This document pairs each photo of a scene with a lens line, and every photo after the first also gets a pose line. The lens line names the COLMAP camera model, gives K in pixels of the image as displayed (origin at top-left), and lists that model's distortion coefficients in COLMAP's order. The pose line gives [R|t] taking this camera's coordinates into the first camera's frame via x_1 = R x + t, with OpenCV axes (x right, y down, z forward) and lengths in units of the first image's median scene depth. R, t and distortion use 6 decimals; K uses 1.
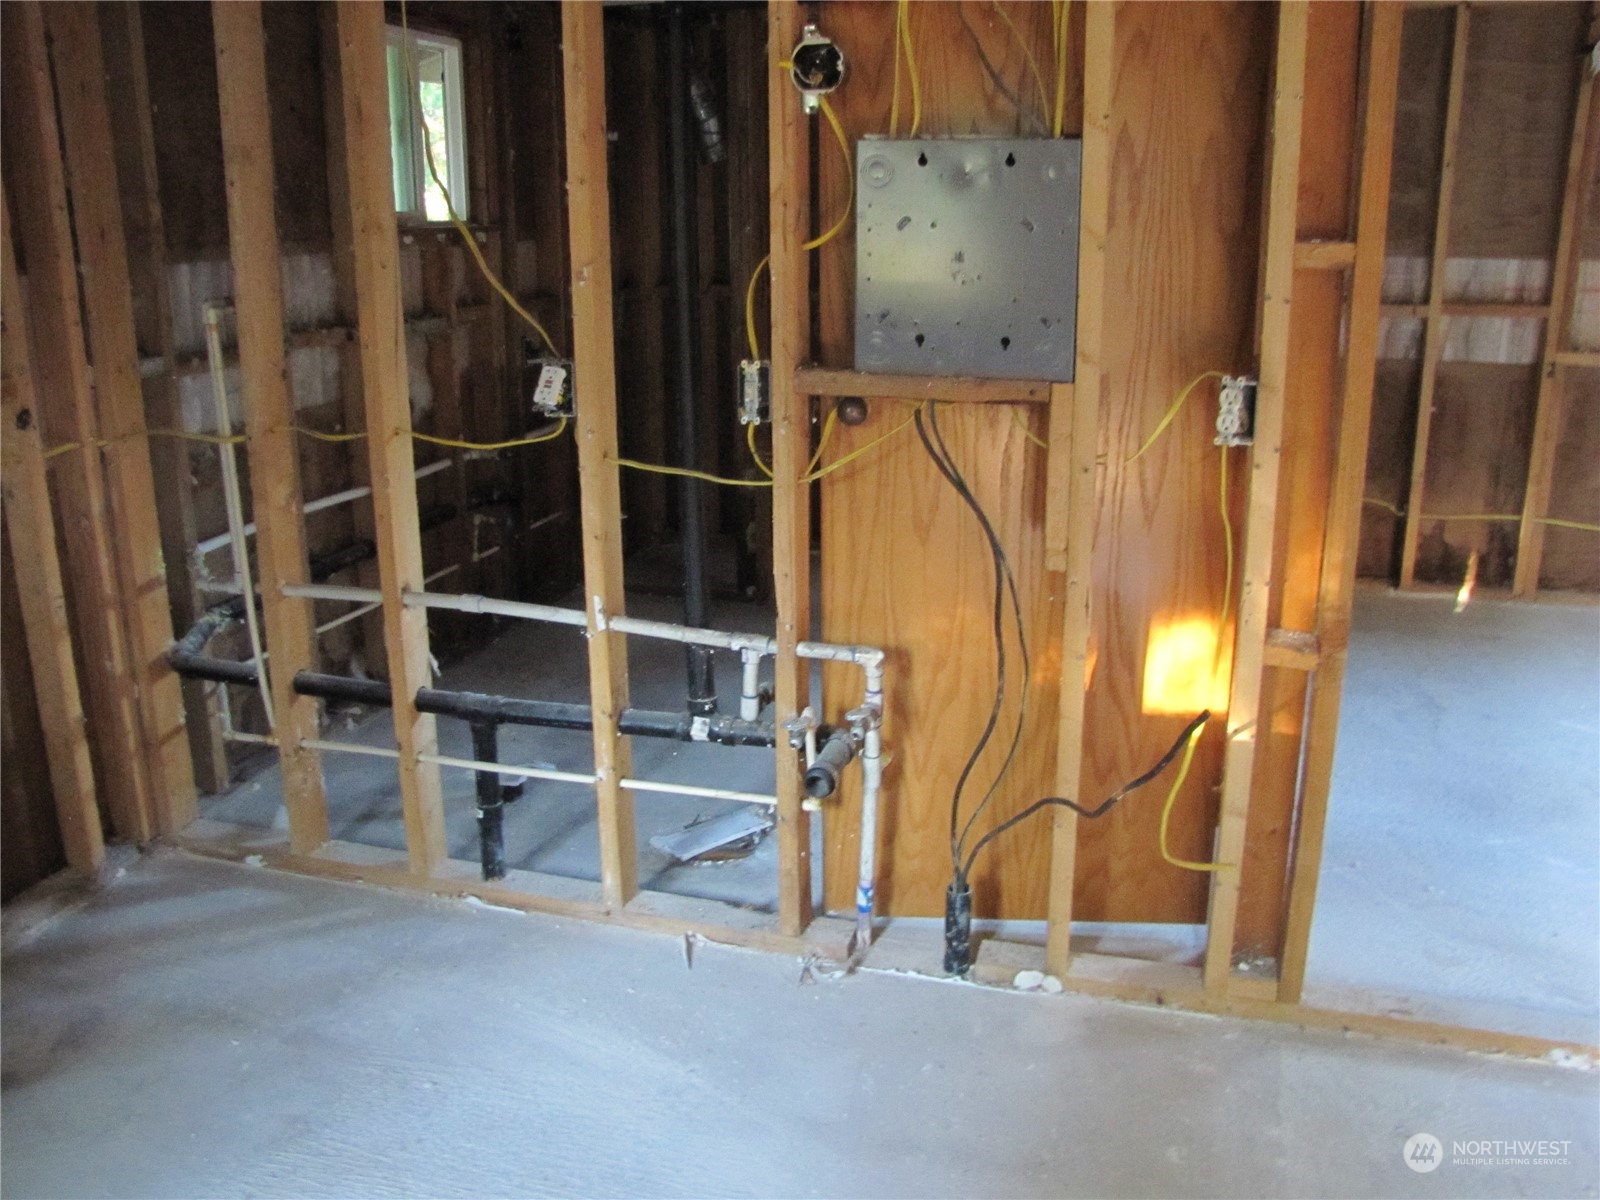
lens RADIAL K [[1343.9, 0, 800.6], [0, 1343.9, 568.4], [0, 0, 1]] dist [-0.193562, 0.169697]
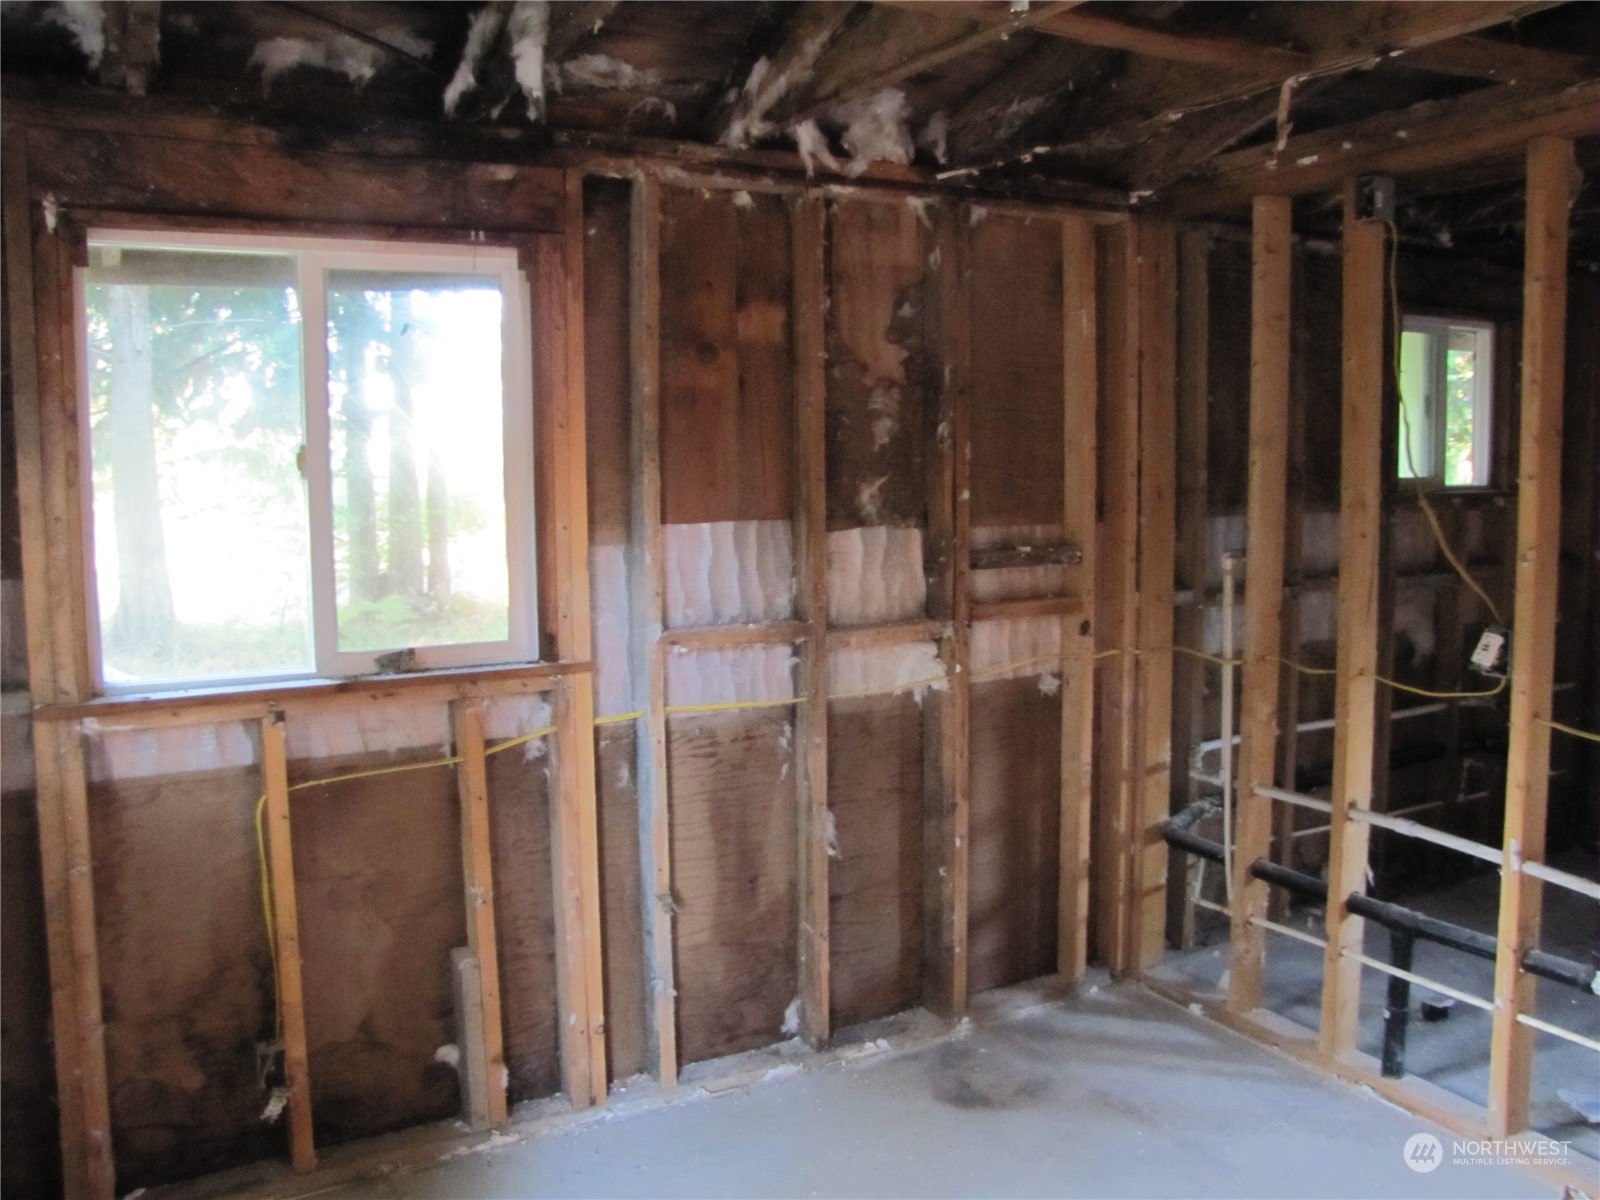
lens RADIAL K [[1343.9, 0, 800.6], [0, 1343.9, 568.4], [0, 0, 1]] dist [-0.193562, 0.169697]
pose [[0.706710, 0.062800, -0.704711, 0.149712], [-0.180694, 0.979041, -0.093960, 0.006539], [0.684040, 0.193740, 0.703245, -0.184049]]
